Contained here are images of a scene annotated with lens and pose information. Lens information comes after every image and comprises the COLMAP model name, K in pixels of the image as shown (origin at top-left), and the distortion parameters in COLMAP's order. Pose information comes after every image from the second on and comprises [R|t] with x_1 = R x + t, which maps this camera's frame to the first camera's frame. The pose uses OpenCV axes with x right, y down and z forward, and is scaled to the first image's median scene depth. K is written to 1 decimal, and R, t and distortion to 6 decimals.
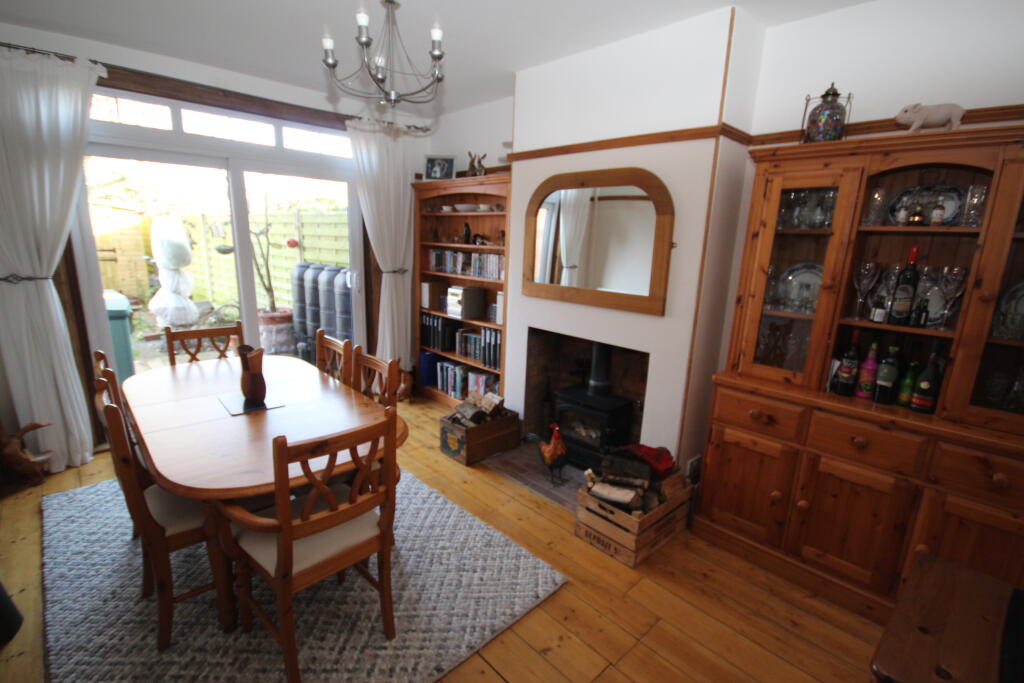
lens RADIAL K [[469.7, 0, 510.5], [0, 469.7, 345.8], [0, 0, 1]] dist [0.000712, -0.000051]
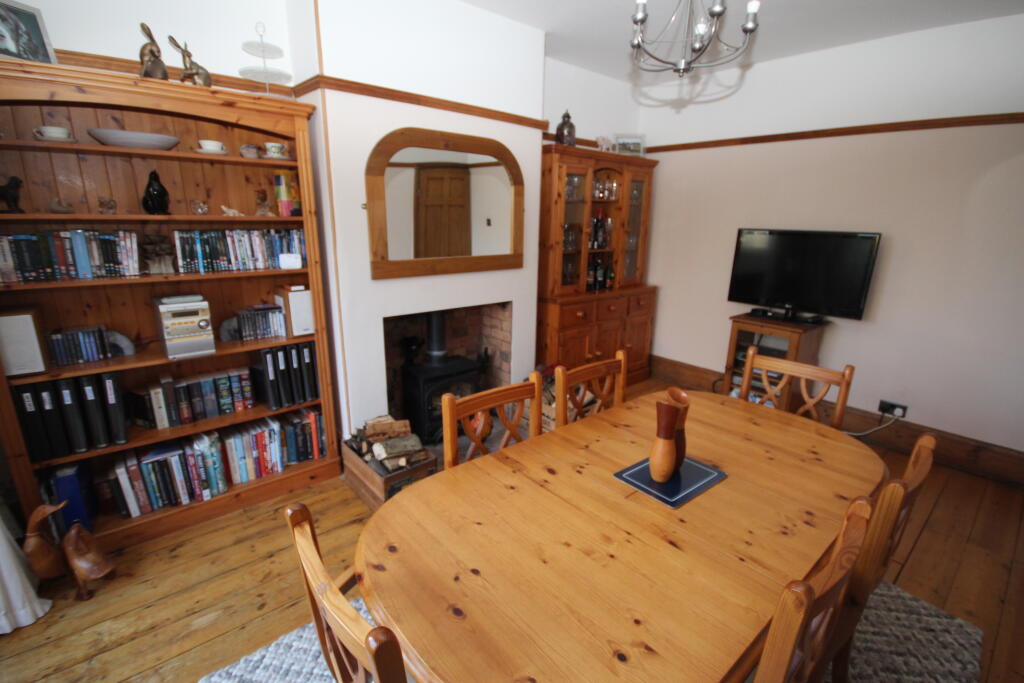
lens RADIAL K [[469.7, 0, 510.5], [0, 469.7, 345.8], [0, 0, 1]] dist [0.000712, -0.000051]
pose [[0.061237, -0.305128, 0.950340, -0.741563], [0.202862, 0.936059, 0.287471, -0.187257], [-0.977291, 0.175184, 0.119220, 0.727586]]
